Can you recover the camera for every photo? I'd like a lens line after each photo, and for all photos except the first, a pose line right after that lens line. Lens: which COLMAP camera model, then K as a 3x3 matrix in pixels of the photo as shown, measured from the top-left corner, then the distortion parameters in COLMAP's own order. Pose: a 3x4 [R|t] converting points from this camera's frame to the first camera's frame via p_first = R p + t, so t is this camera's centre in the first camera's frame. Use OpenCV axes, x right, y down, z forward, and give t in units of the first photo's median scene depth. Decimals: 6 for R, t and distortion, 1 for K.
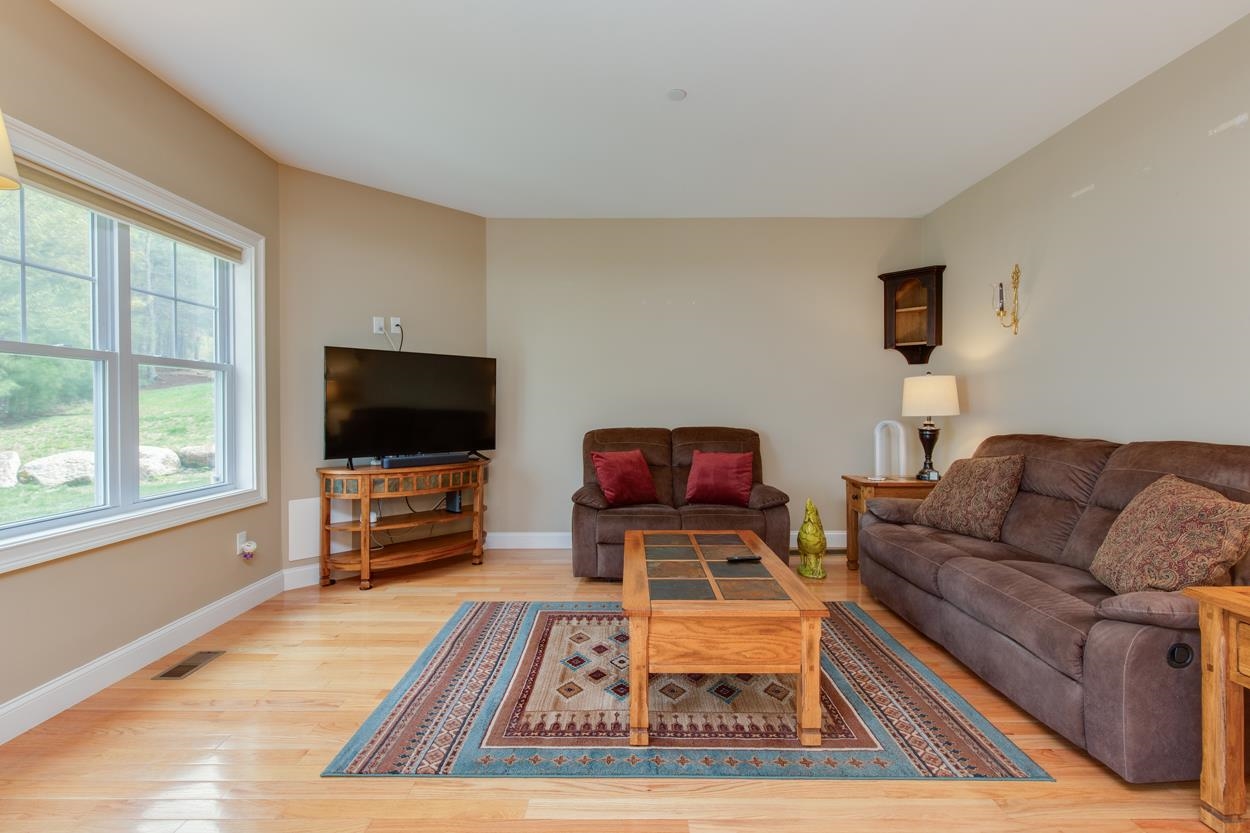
lens RADIAL K [[573.0, 0, 623.9], [0, 573.0, 411.9], [0, 0, 1]] dist [0.001082, 0.000587]
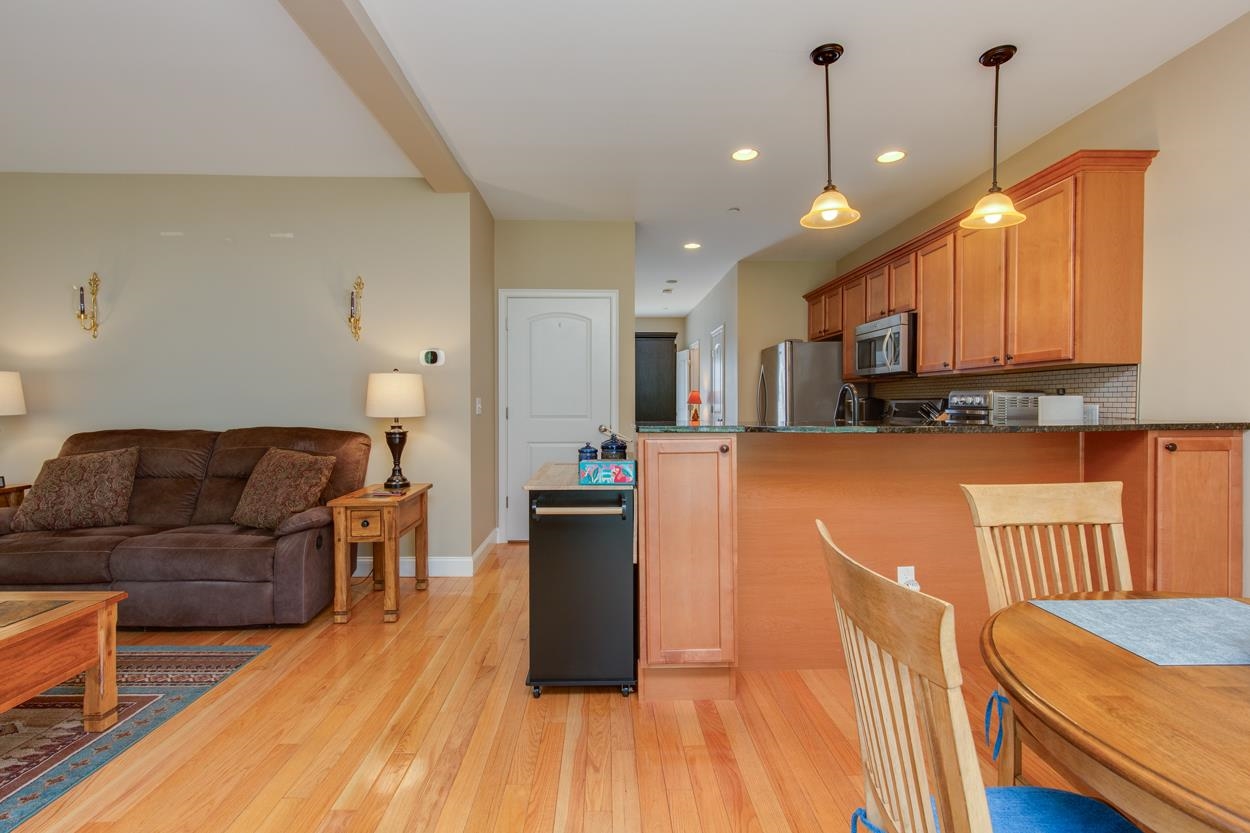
lens RADIAL K [[573.0, 0, 623.9], [0, 573.0, 411.9], [0, 0, 1]] dist [0.001082, 0.000587]
pose [[-0.031670, -0.015436, 0.999379, -0.540634], [0.011393, 0.999810, 0.015803, -0.002826], [-0.999433, 0.011886, -0.031488, 0.057300]]
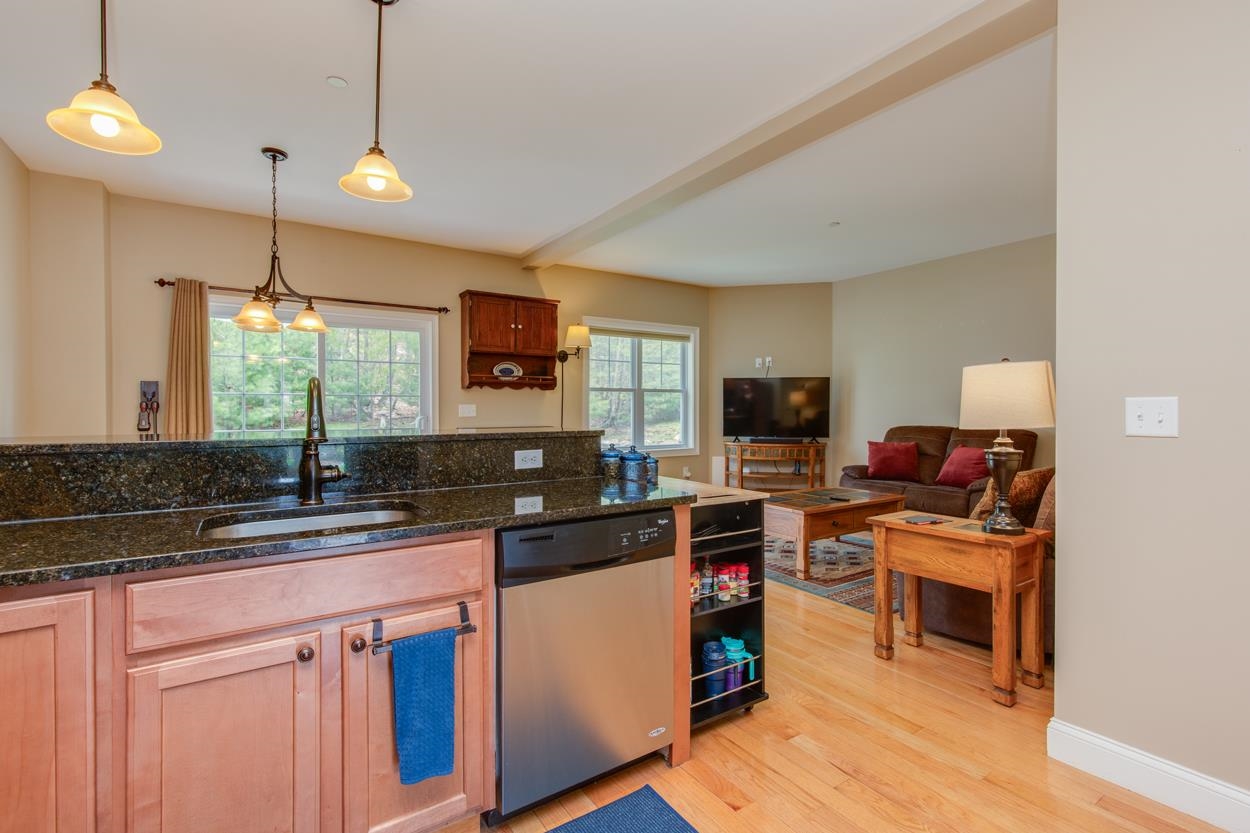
lens RADIAL K [[573.0, 0, 623.9], [0, 573.0, 411.9], [0, 0, 1]] dist [0.001082, 0.000587]
pose [[0.546314, 0.007369, -0.837548, 1.203625], [-0.007229, 0.999966, 0.004083, -0.006909], [0.837549, 0.003824, 0.546349, -0.449029]]
